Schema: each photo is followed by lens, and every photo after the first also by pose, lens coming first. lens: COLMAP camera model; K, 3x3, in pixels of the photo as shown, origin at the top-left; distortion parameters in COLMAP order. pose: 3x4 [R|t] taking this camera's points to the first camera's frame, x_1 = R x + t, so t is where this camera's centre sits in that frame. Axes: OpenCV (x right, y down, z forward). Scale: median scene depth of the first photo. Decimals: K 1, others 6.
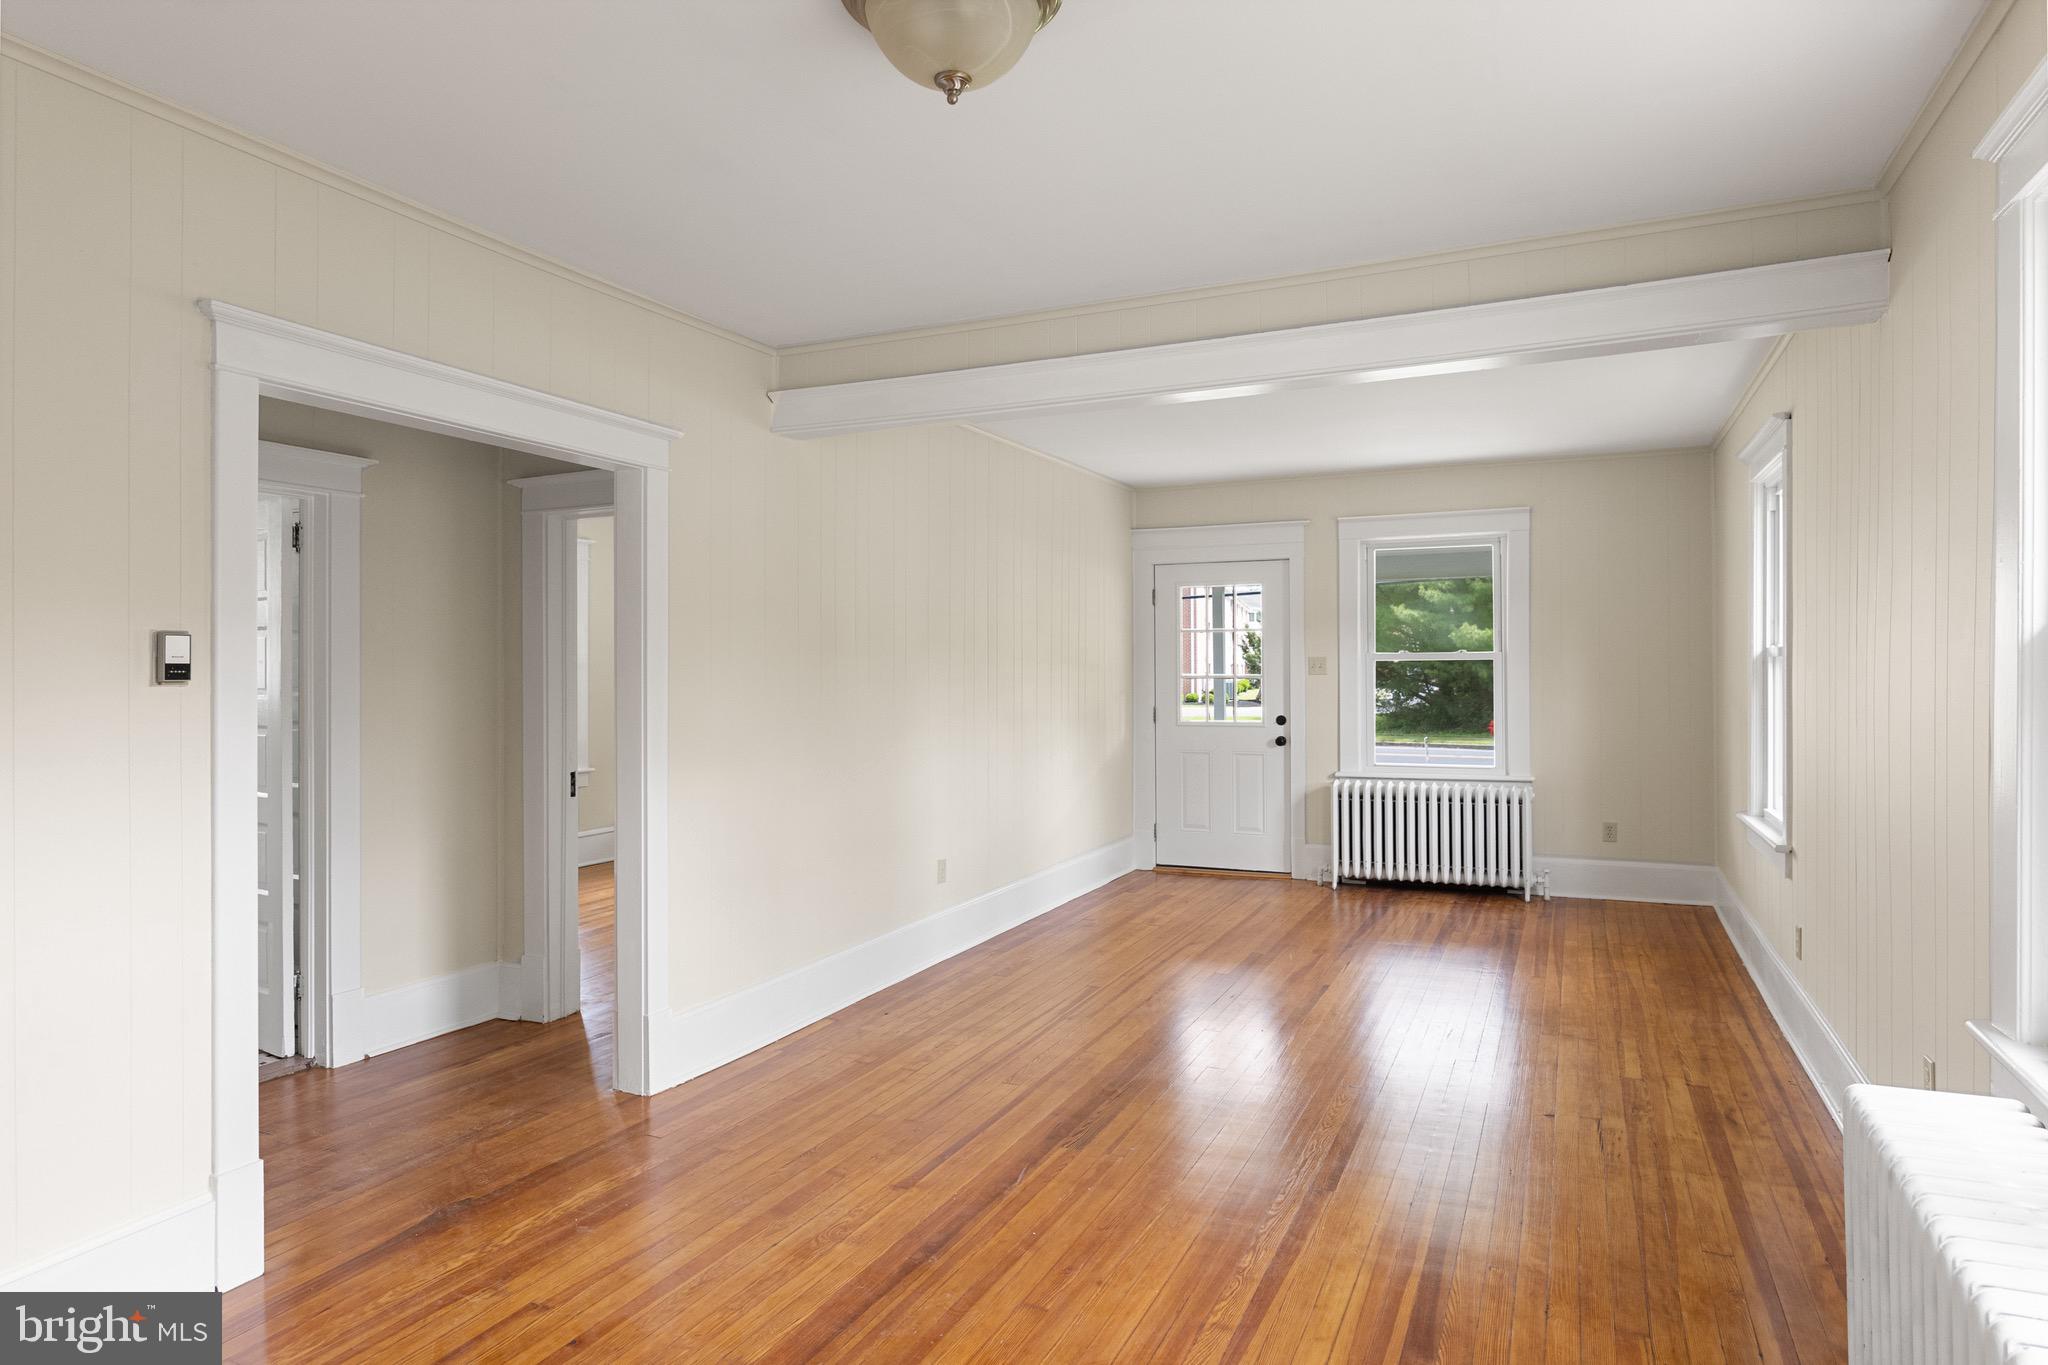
lens RADIAL K [[1194.7, 0, 1024.0], [0, 1194.7, 682.5], [0, 0, 1]] dist [-0.000490, -0.000845]
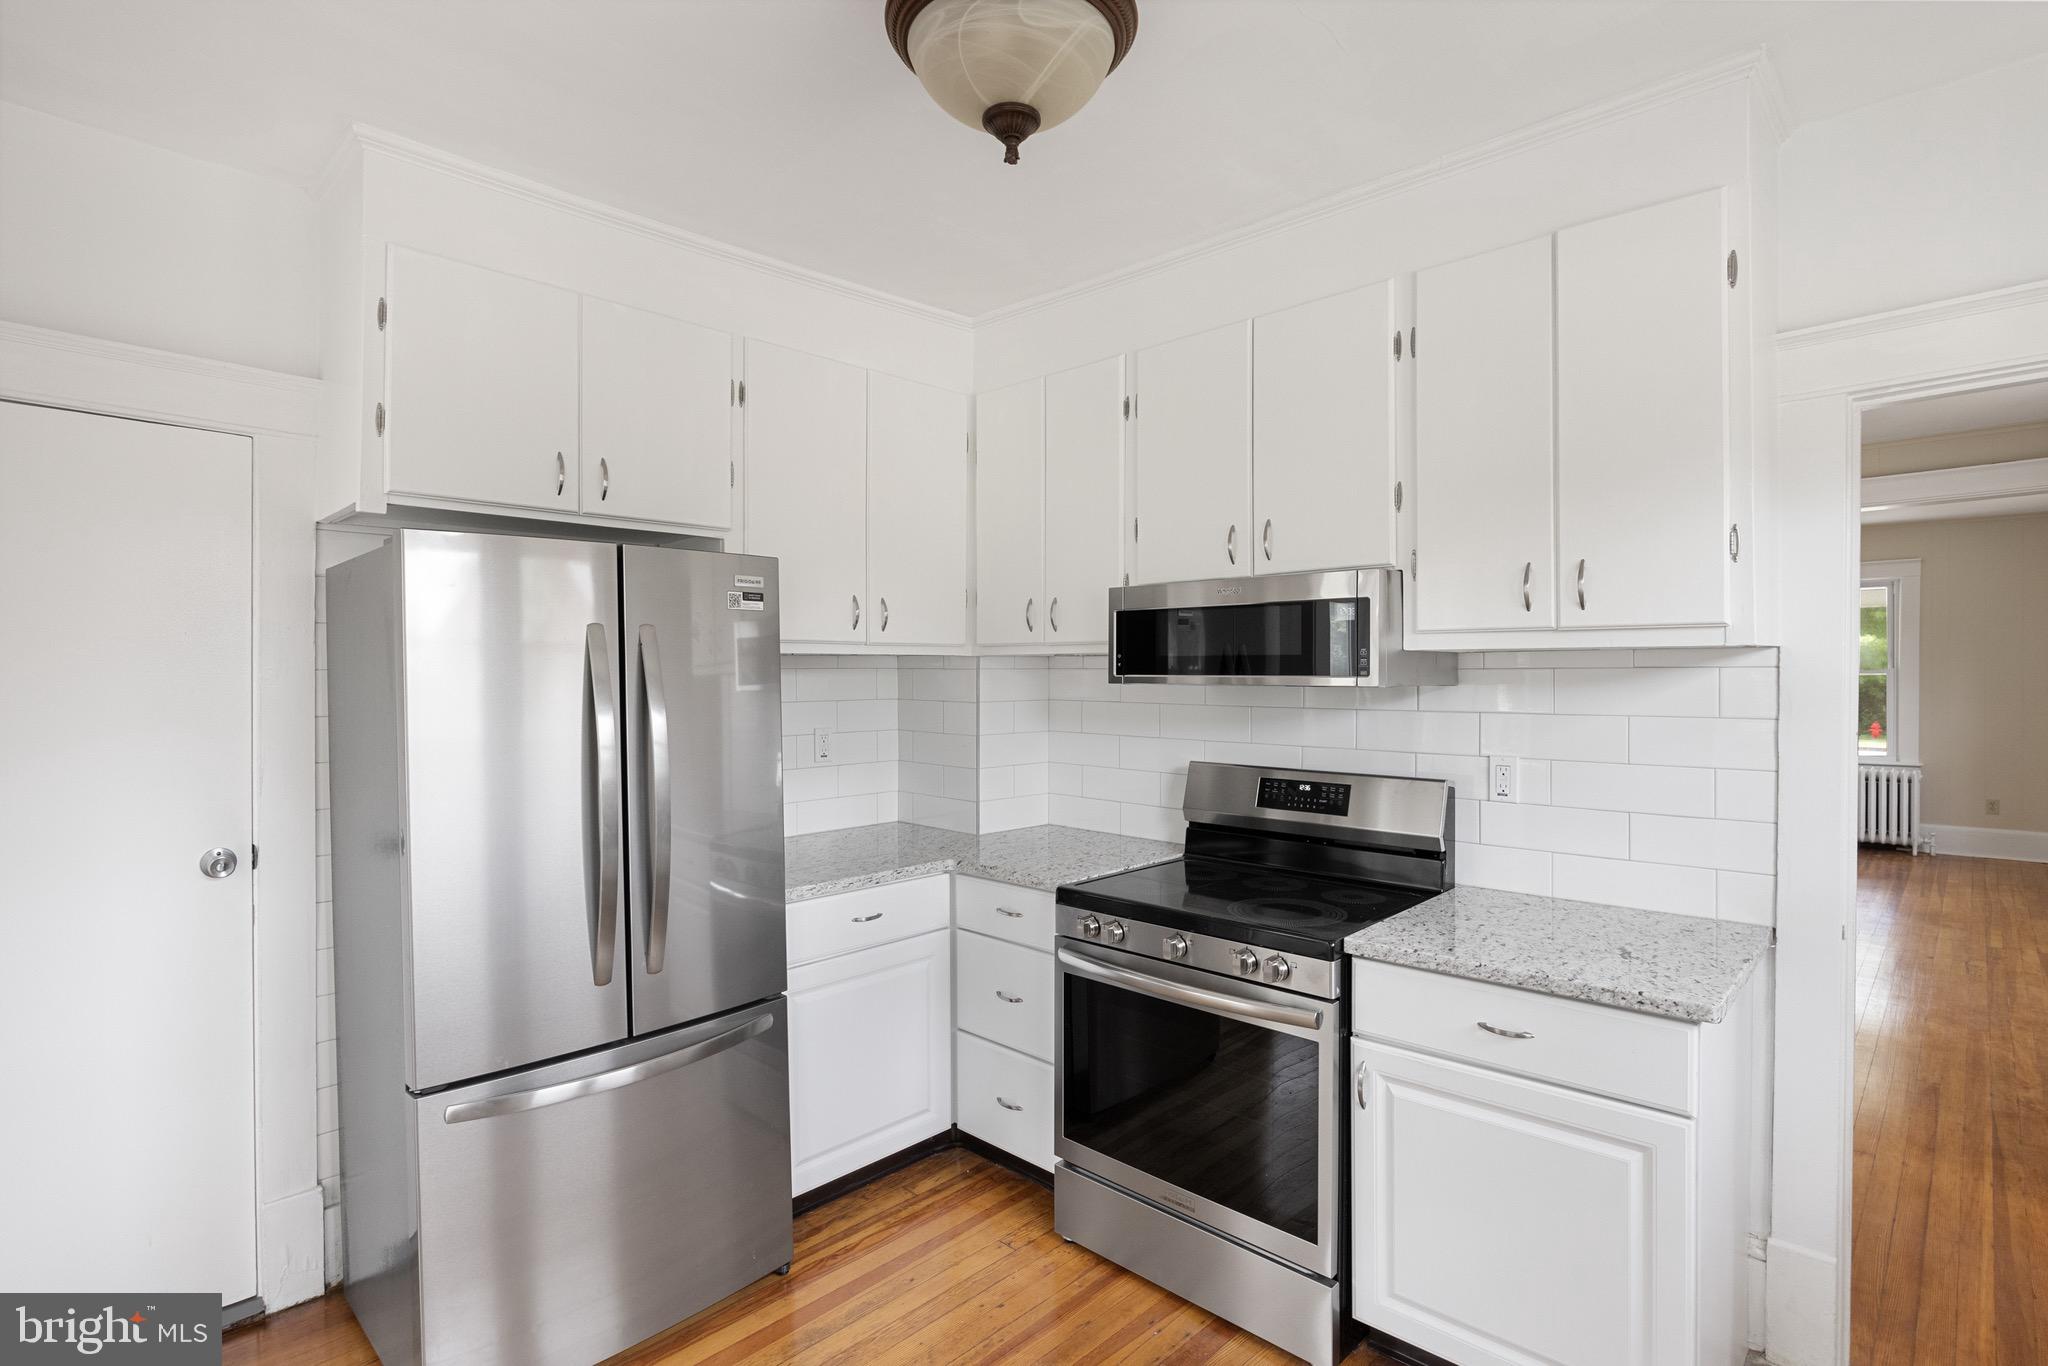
lens RADIAL K [[1015.2, 0, 1024.0], [0, 1015.2, 683.0], [0, 0, 1]] dist [-0.002033, -0.000376]
pose [[0.948441, 0.009018, -0.316825, -0.165374], [-0.006916, 0.999946, 0.007759, -0.011993], [0.316878, -0.005168, 0.948452, -0.387670]]
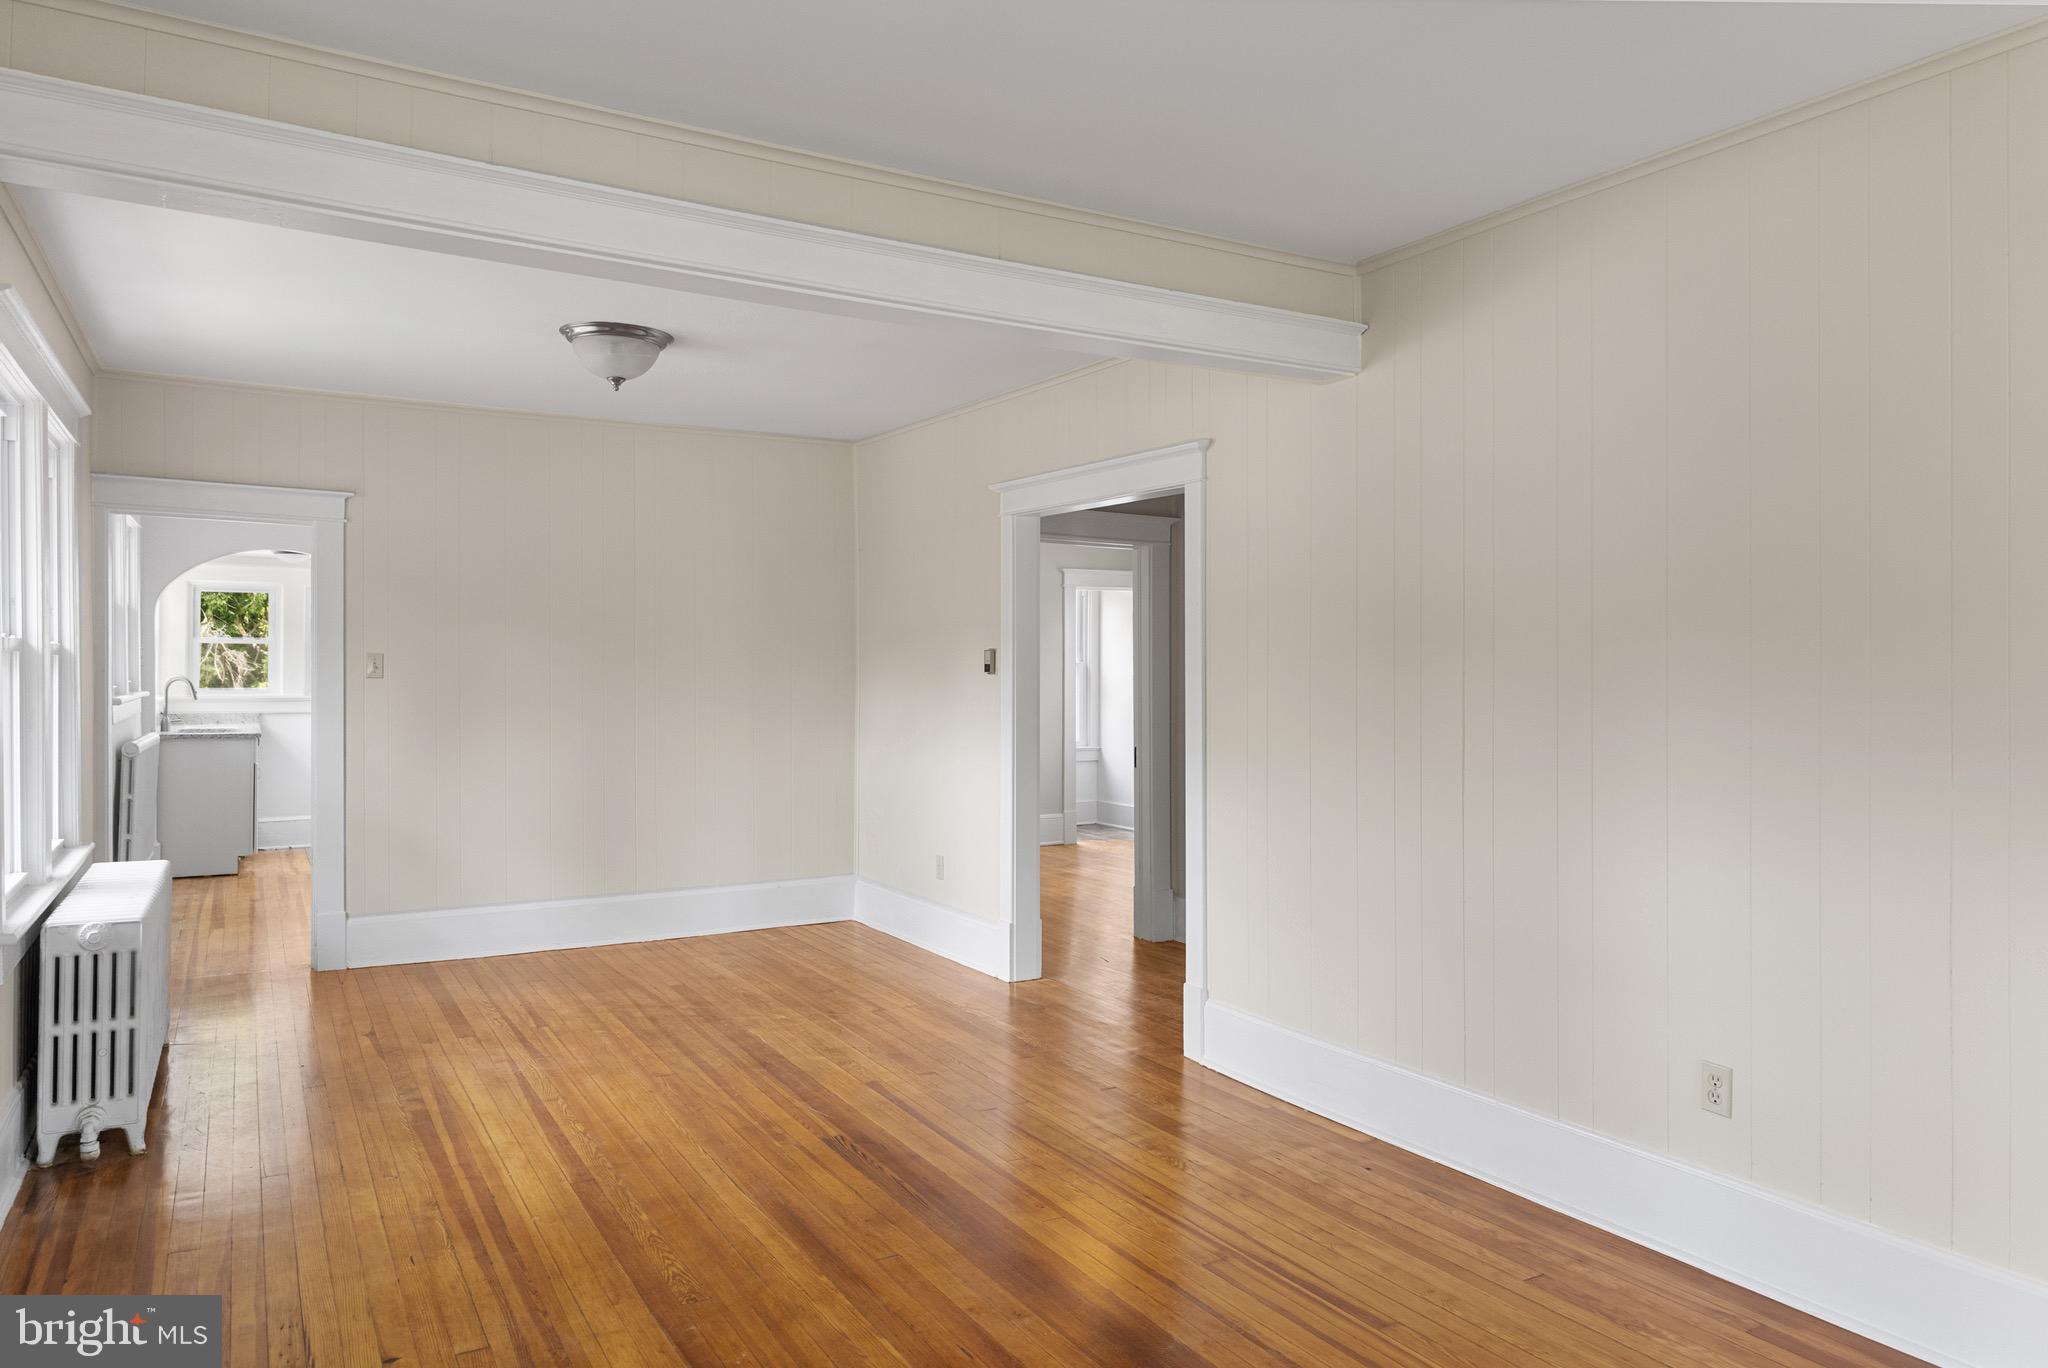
lens RADIAL K [[1357.6, 0, 1024.6], [0, 1357.6, 676.9], [0, 0, 1]] dist [-0.002306, -0.001045]
pose [[-0.576033, 0.008856, -0.817378, 0.438545], [-0.008829, 0.999816, 0.017055, -0.012122], [0.817379, 0.017041, -0.575849, 0.886592]]
